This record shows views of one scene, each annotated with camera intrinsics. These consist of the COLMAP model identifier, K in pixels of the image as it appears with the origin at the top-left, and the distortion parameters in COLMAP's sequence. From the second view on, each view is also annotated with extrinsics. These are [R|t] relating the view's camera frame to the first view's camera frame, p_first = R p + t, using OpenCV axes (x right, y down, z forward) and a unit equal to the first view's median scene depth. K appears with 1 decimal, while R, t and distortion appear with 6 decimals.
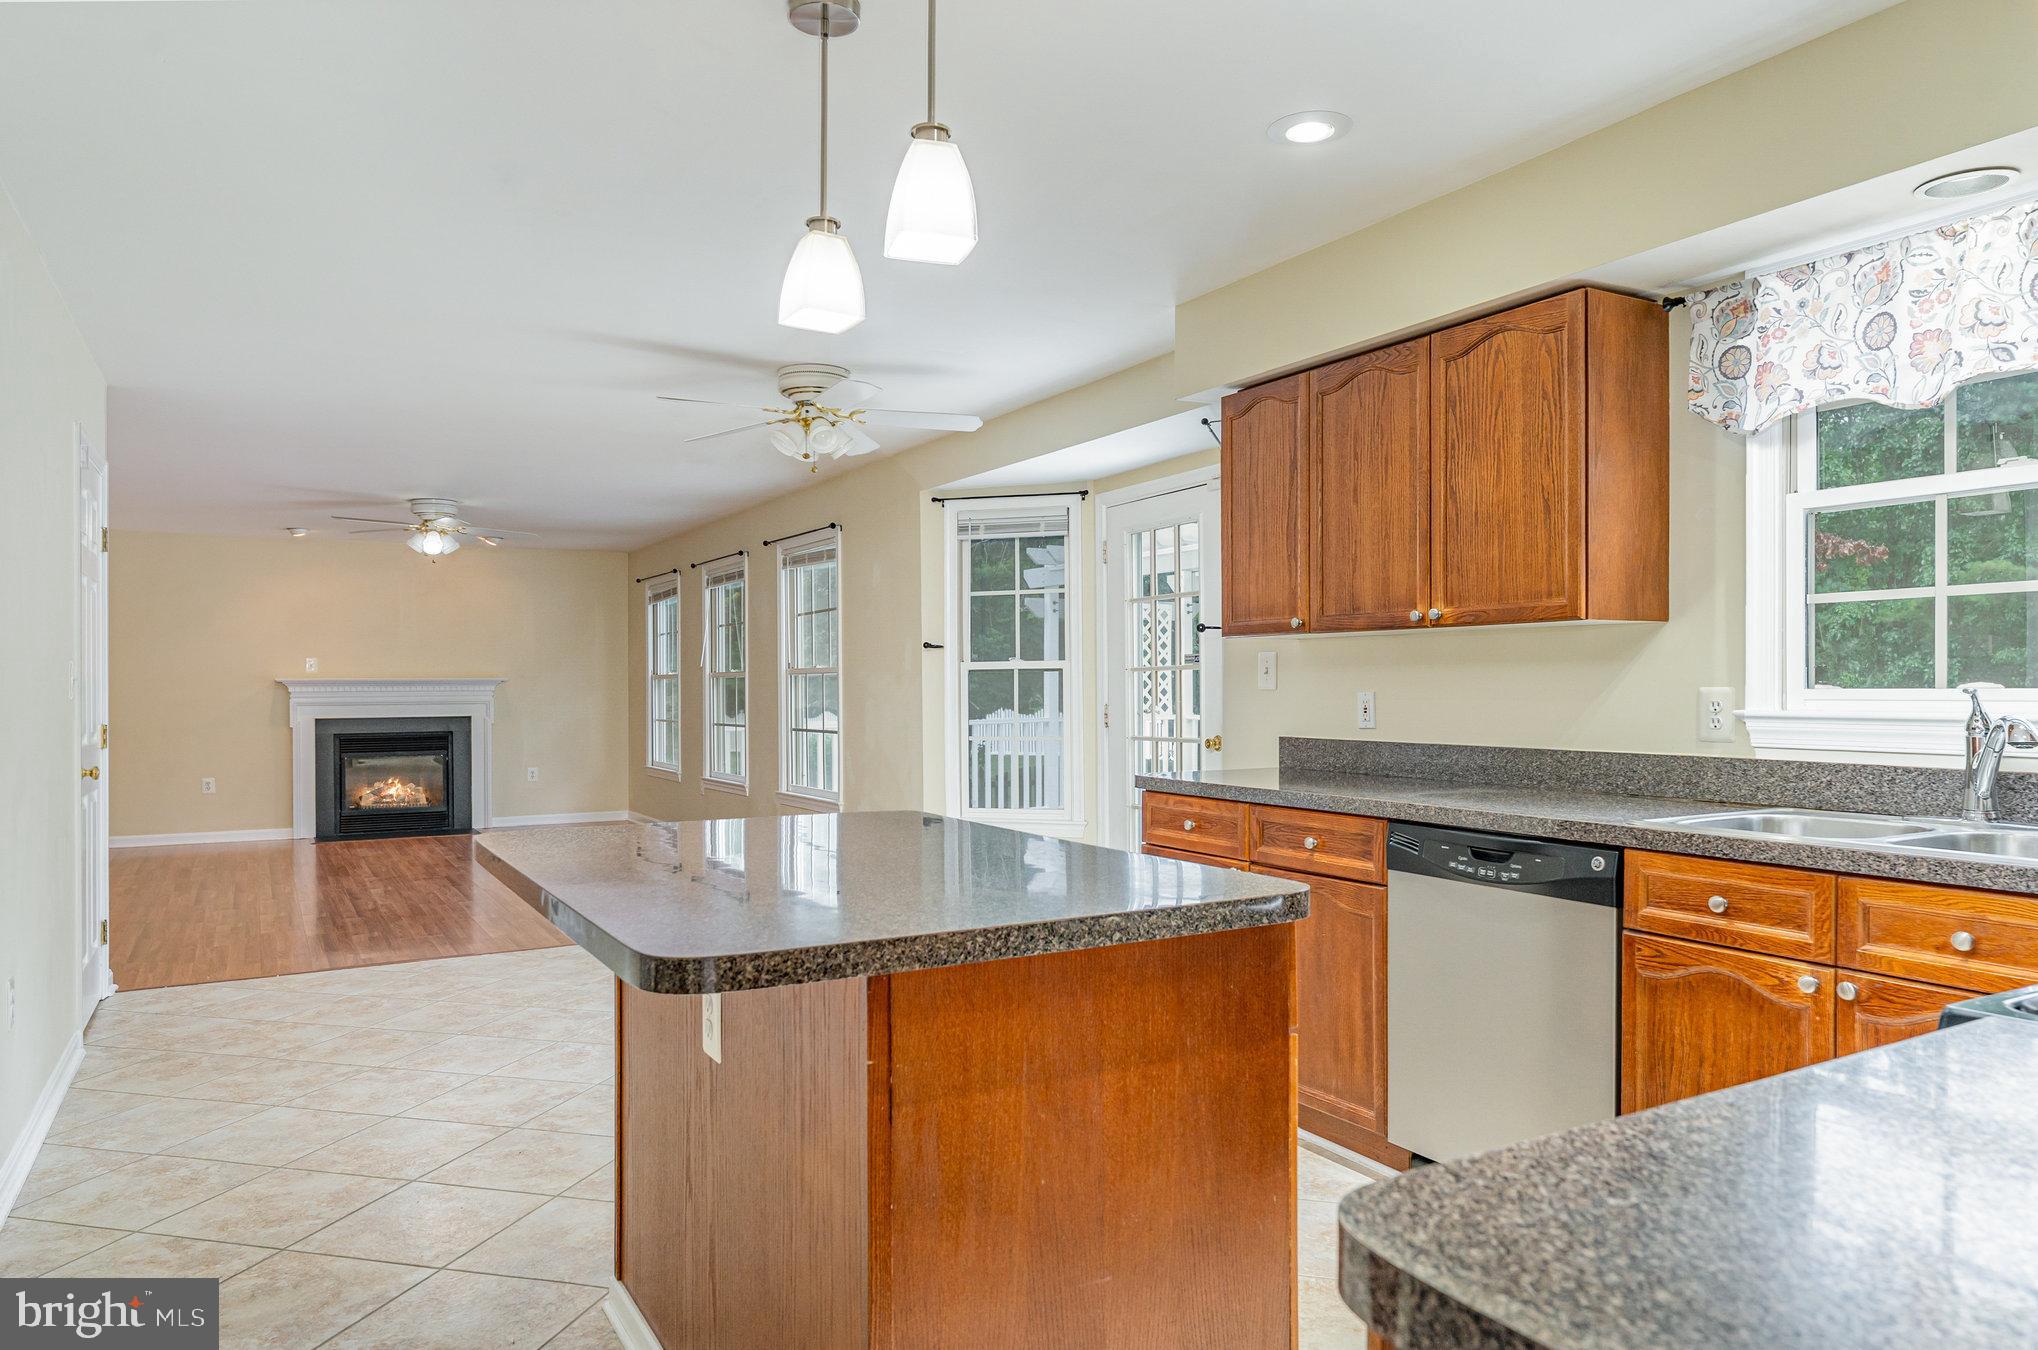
lens RADIAL K [[1315.8, 0, 1019.0], [0, 1315.8, 675.0], [0, 0, 1]] dist [-0.000678, -0.000642]
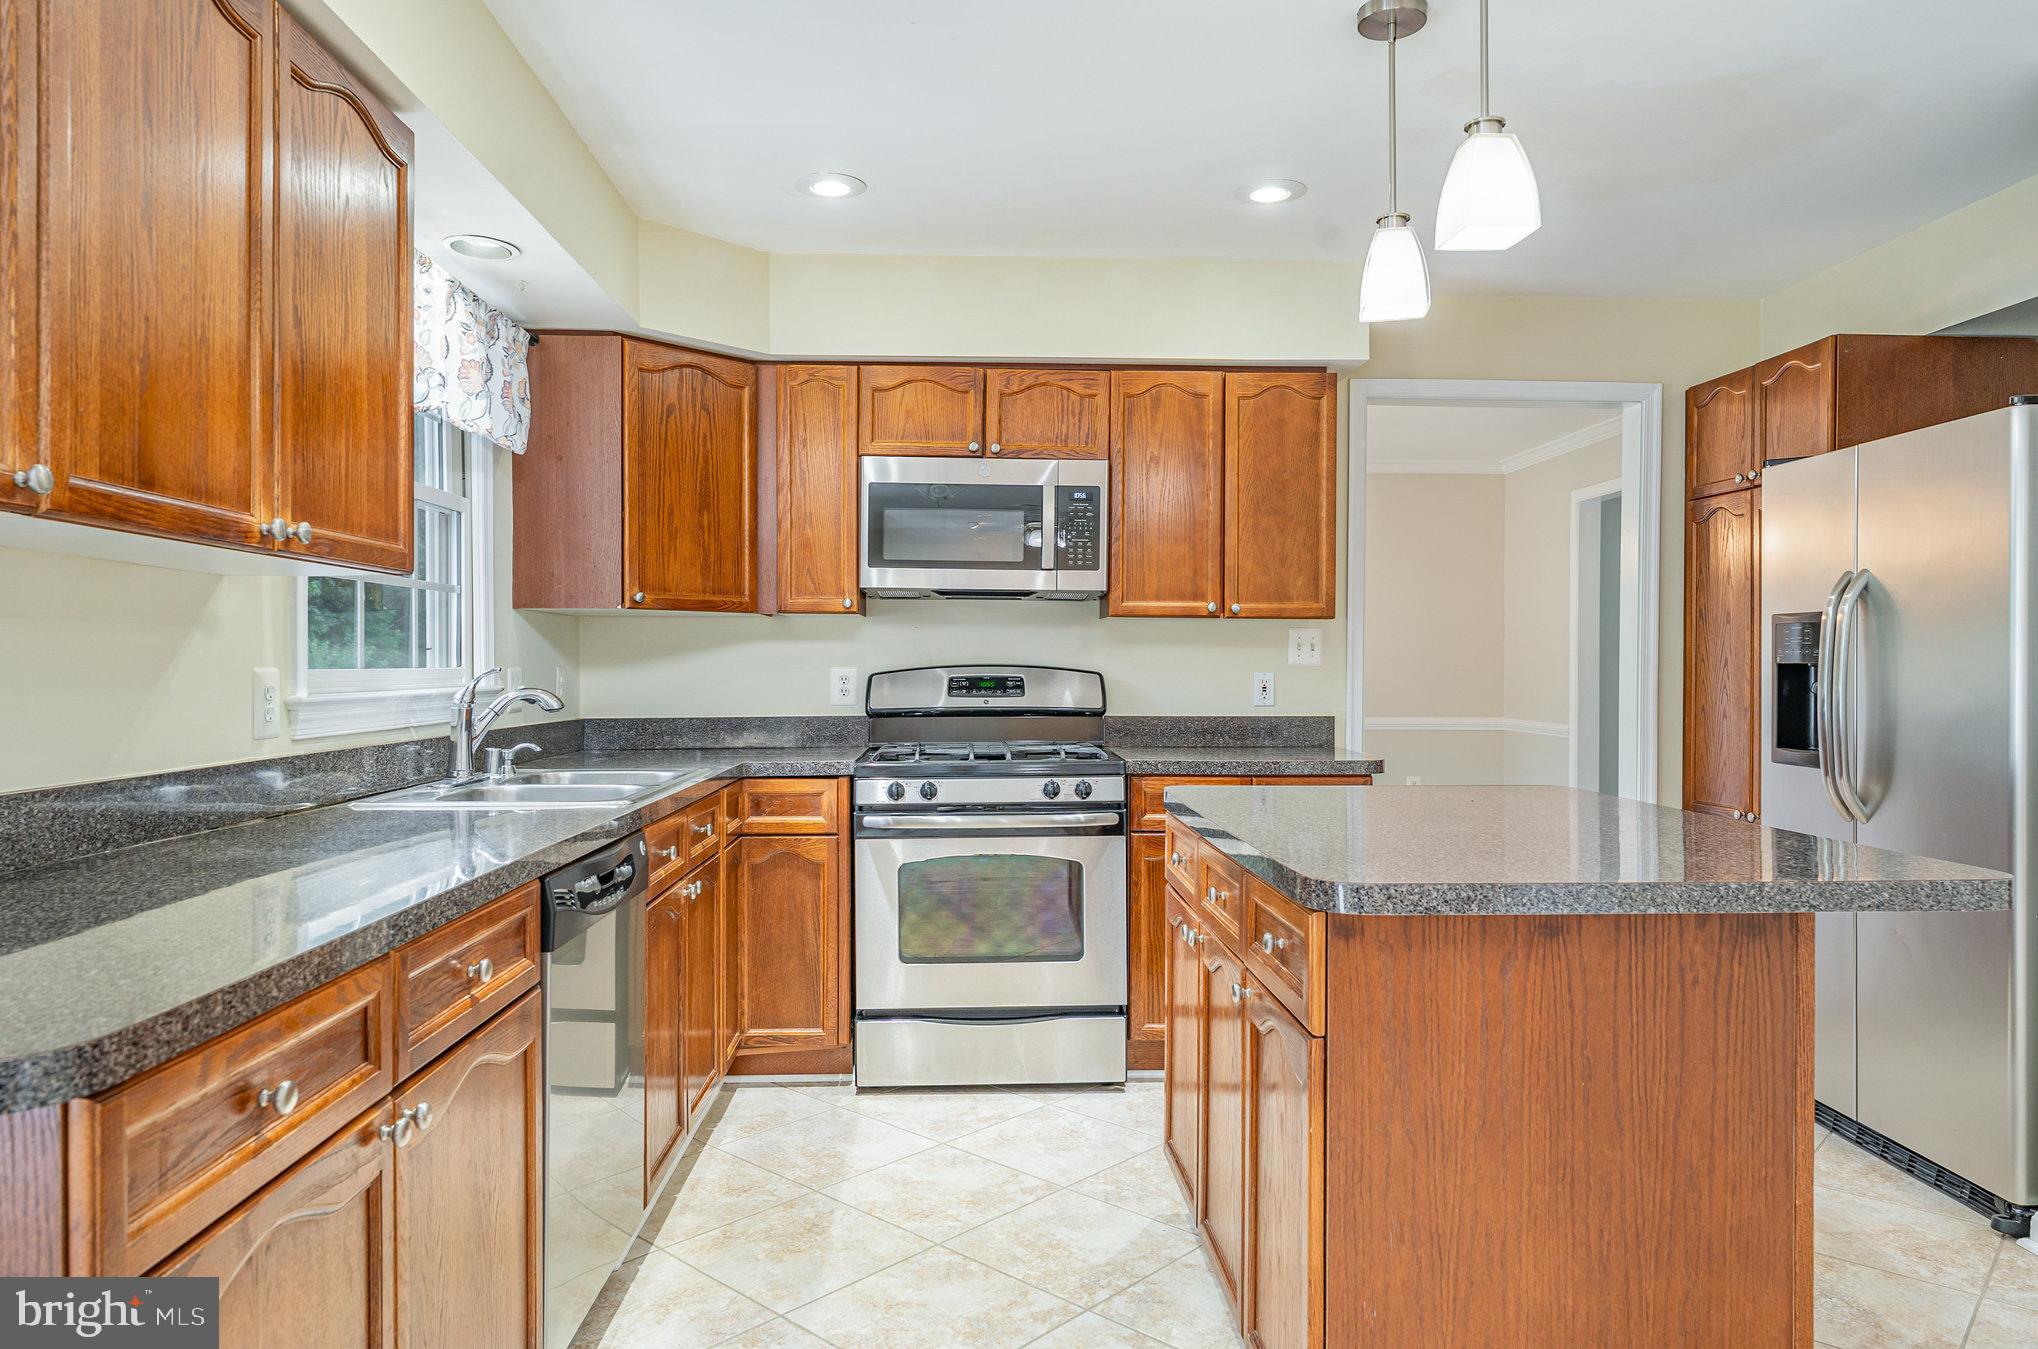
lens RADIAL K [[1315.8, 0, 1019.0], [0, 1315.8, 674.5], [0, 0, 1]] dist [-0.000678, -0.000642]
pose [[-0.882349, 0.001003, 0.470595, -0.085968], [0.000985, 0.999999, -0.000284, 0.005331], [-0.470595, 0.000213, -0.882349, 0.570710]]
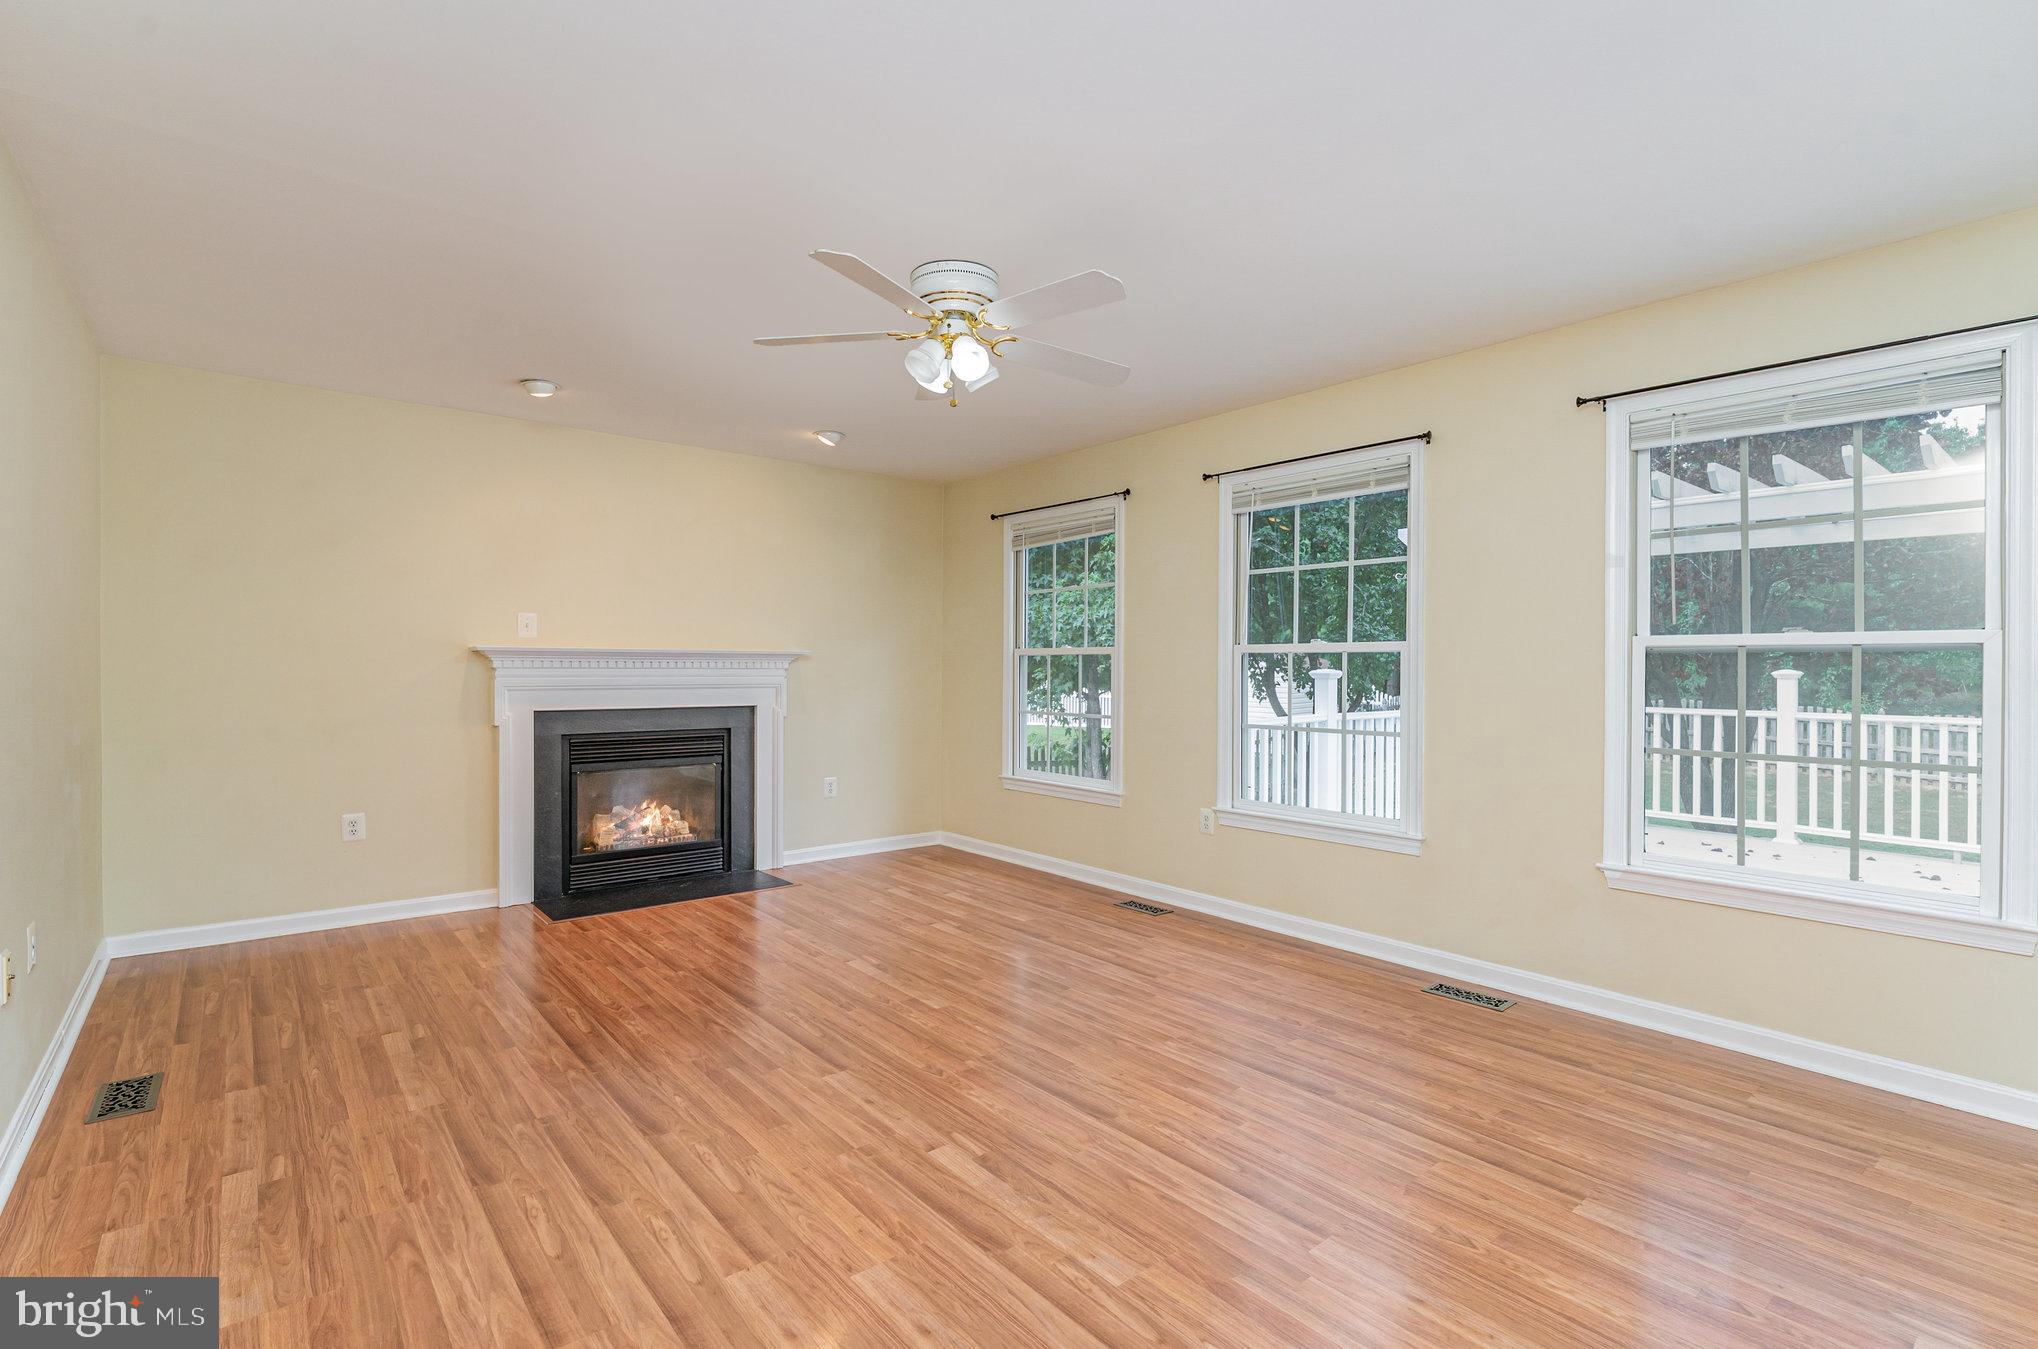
lens RADIAL K [[934.4, 0, 1019.0], [0, 934.4, 674.5], [0, 0, 1]] dist [-0.011347, -0.000292]
pose [[0.985700, 0.011721, 0.168102, -0.531668], [-0.014206, 0.999807, 0.013587, 0.009537], [-0.167910, -0.015780, 0.985676, 0.733612]]
